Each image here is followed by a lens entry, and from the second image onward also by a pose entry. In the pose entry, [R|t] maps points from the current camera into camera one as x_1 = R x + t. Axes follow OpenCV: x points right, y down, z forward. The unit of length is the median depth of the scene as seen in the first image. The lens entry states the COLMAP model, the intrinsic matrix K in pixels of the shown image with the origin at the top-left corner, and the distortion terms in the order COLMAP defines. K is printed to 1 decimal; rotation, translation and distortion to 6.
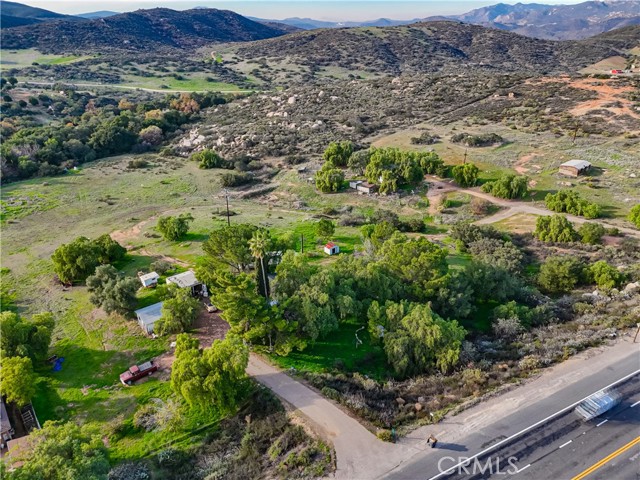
lens RADIAL K [[472.9, 0, 320.0], [0, 472.9, 240.0], [0, 0, 1]] dist [0.084306, -0.080373]
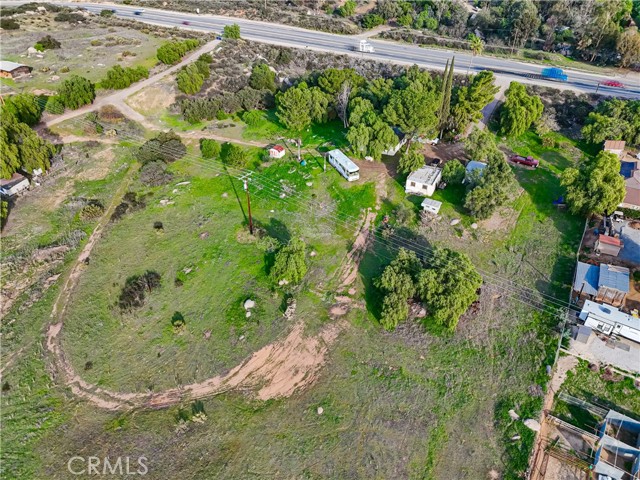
lens RADIAL K [[472.9, 0, 320.0], [0, 472.9, 240.0], [0, 0, 1]] dist [0.084306, -0.080373]
pose [[-0.368945, -0.545977, 0.752190, -1.360305], [0.397157, 0.639073, 0.658674, -0.766022], [-0.840325, 0.541752, -0.018944, 1.674278]]
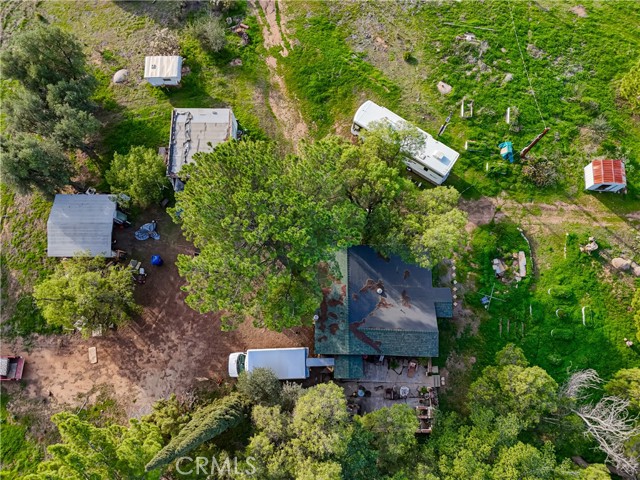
lens RADIAL K [[472.9, 0, 320.0], [0, 472.9, 240.0], [0, 0, 1]] dist [0.084306, -0.080373]
pose [[0.770824, 0.621498, -0.139895, -0.105455], [-0.270025, 0.517649, 0.811866, -0.331965], [0.576989, -0.588031, 0.566836, 0.994401]]
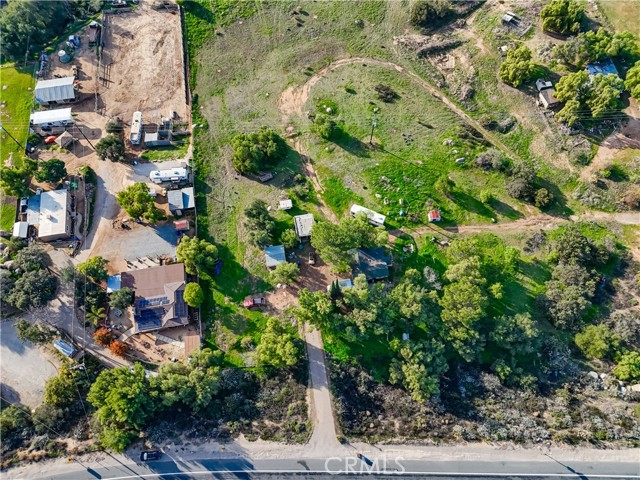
lens RADIAL K [[472.9, 0, 320.0], [0, 472.9, 240.0], [0, 0, 1]] dist [0.084306, -0.080373]
pose [[0.866312, 0.461806, -0.190364, 0.048591], [-0.209449, 0.681827, 0.700887, -1.121742], [0.453469, -0.567316, 0.687400, 0.064656]]
